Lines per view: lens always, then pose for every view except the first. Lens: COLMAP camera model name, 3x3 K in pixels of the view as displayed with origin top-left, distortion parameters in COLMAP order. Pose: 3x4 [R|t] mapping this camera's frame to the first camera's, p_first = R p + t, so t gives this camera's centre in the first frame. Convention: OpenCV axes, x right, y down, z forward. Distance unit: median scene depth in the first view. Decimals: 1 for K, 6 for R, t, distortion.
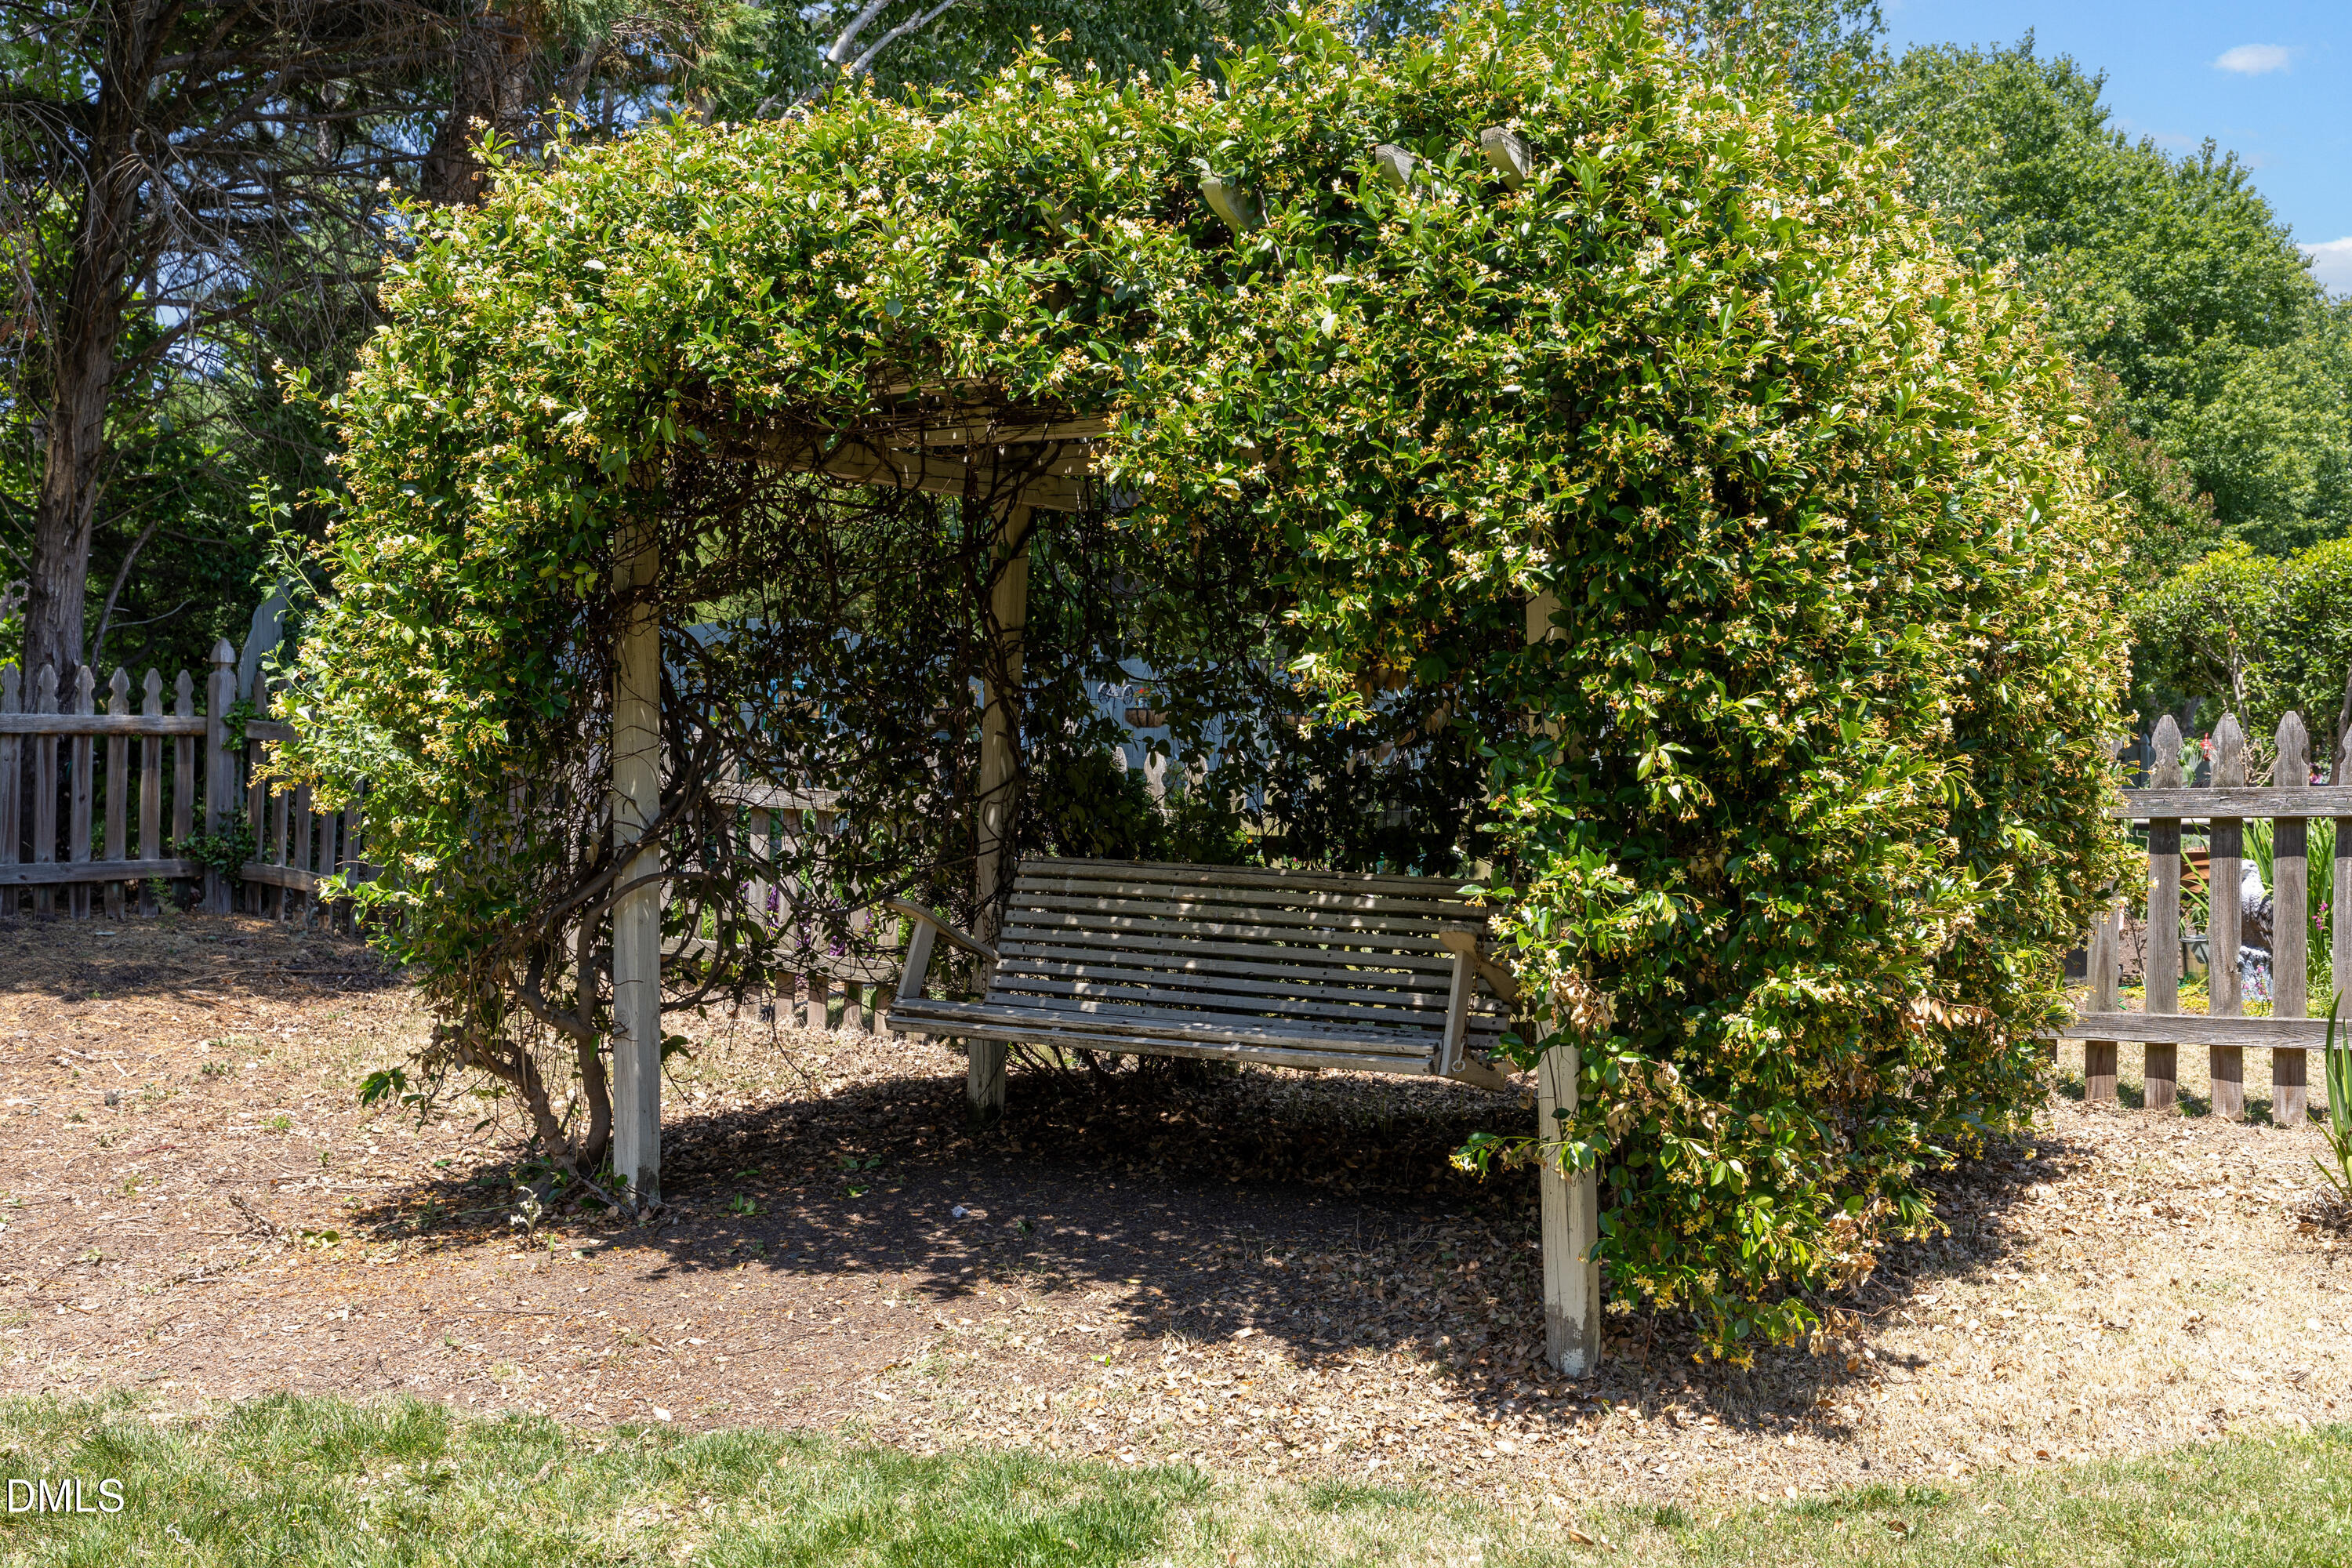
lens RADIAL K [[2369.7, 0, 1176.4], [0, 2369.7, 783.7], [0, 0, 1]] dist [0.000497, 0.000000]
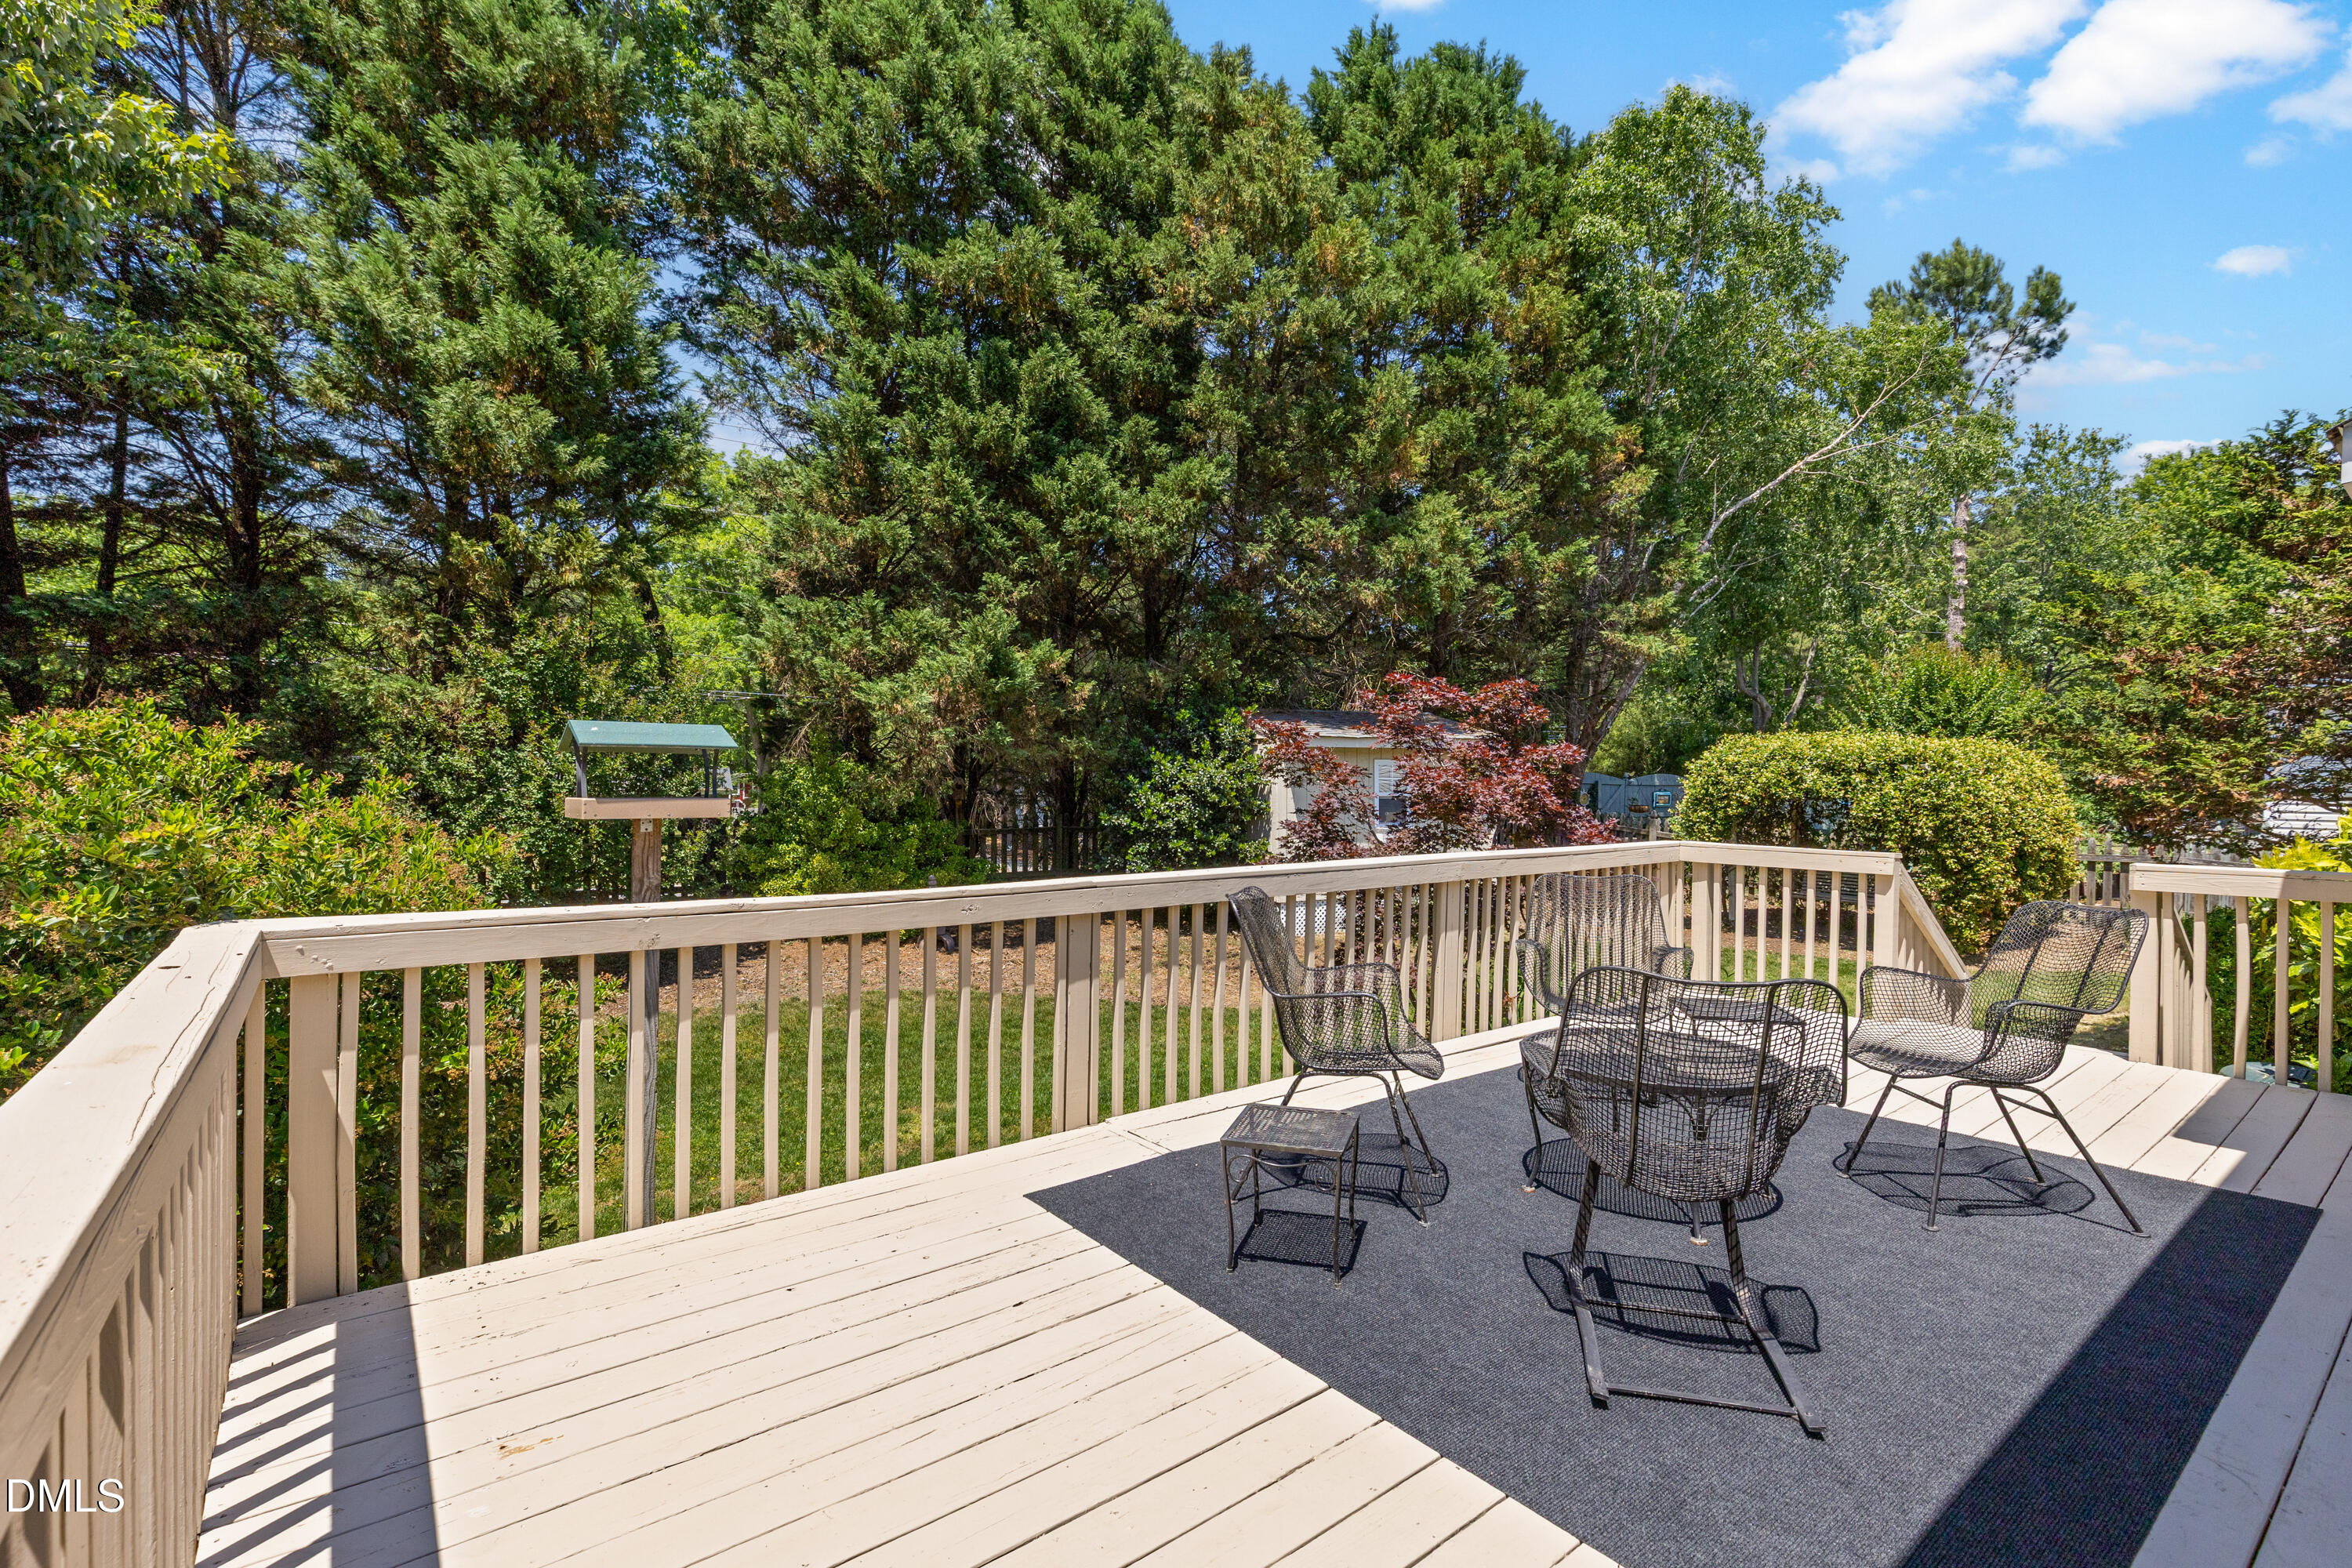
lens RADIAL K [[1049.9, 0, 1173.7], [0, 1049.9, 787.2], [0, 0, 1]] dist [0.000503, 0.000033]
pose [[0.889518, 0.013085, -0.456712, -0.399736], [-0.005744, 0.999831, 0.017458, -0.259704], [0.456863, -0.012906, 0.889443, -2.649471]]
